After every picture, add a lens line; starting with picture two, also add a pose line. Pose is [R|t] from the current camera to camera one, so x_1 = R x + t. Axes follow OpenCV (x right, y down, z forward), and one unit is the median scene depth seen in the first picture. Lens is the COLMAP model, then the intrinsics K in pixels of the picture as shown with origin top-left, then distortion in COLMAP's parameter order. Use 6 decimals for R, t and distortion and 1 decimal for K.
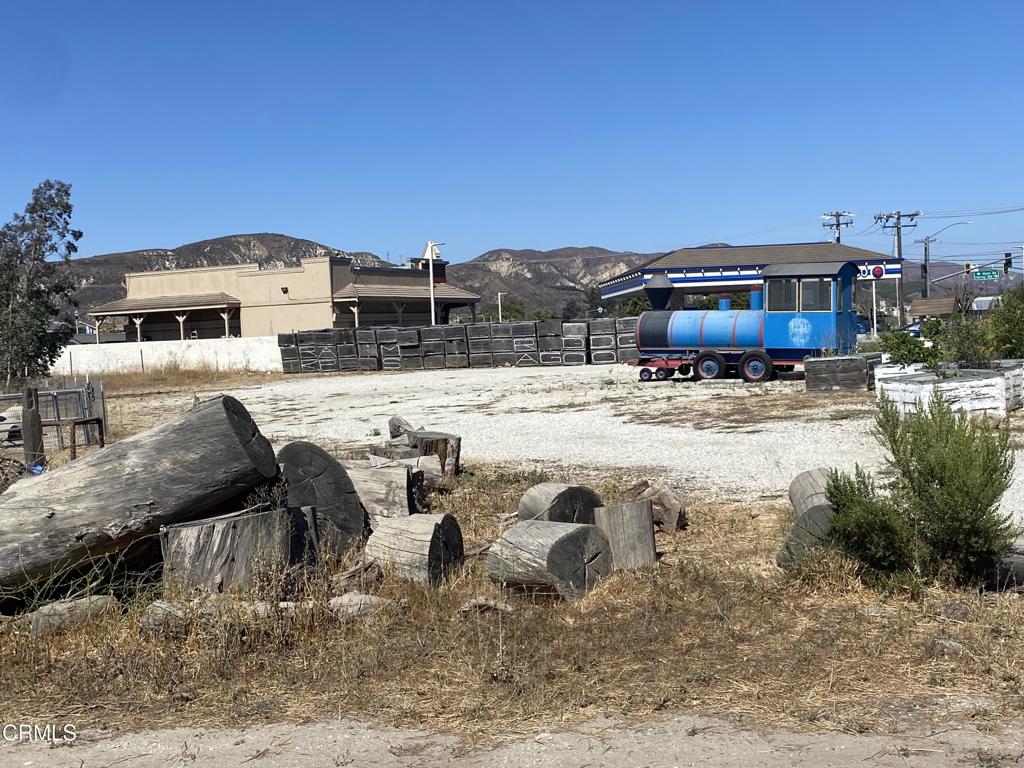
lens RADIAL K [[1282.4, 0, 512.1], [0, 1282.4, 384.3], [0, 0, 1]] dist [0.004719, 0.000000]
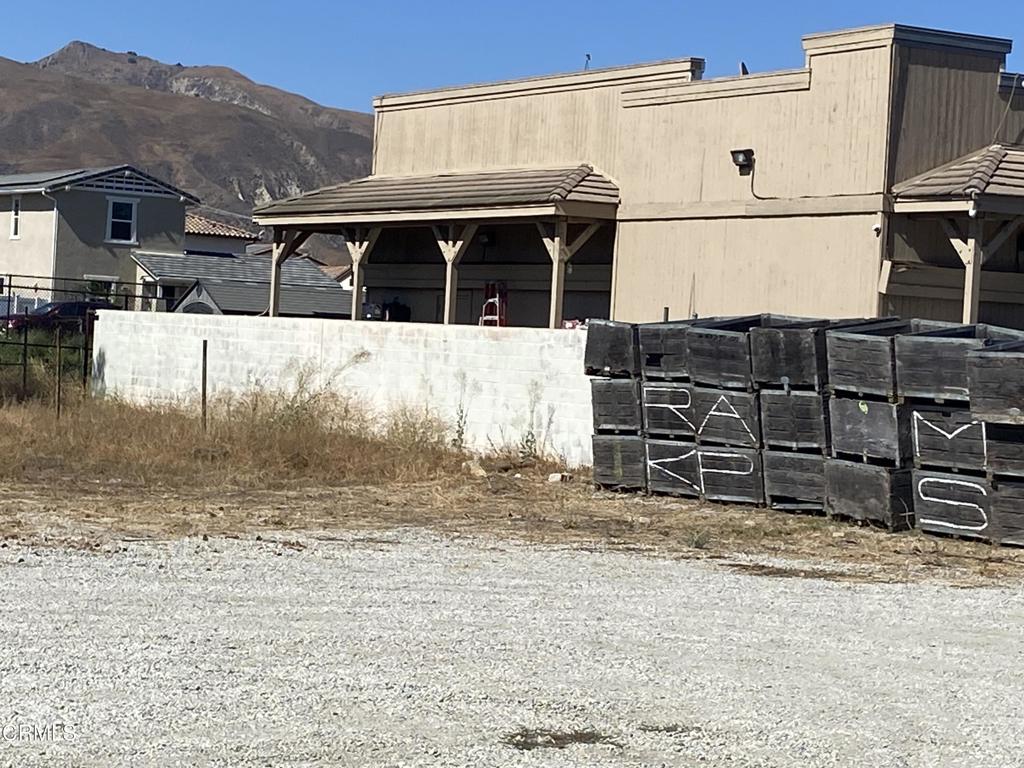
lens RADIAL K [[2568.2, 0, 511.4], [0, 2568.2, 384.3], [0, 0, 1]] dist [0.186499, 0.000000]
pose [[0.864704, 0.093874, -0.493432, 0.042171], [-0.106709, 0.994288, 0.002161, -0.025655], [0.490817, 0.050785, 0.869781, 0.543791]]
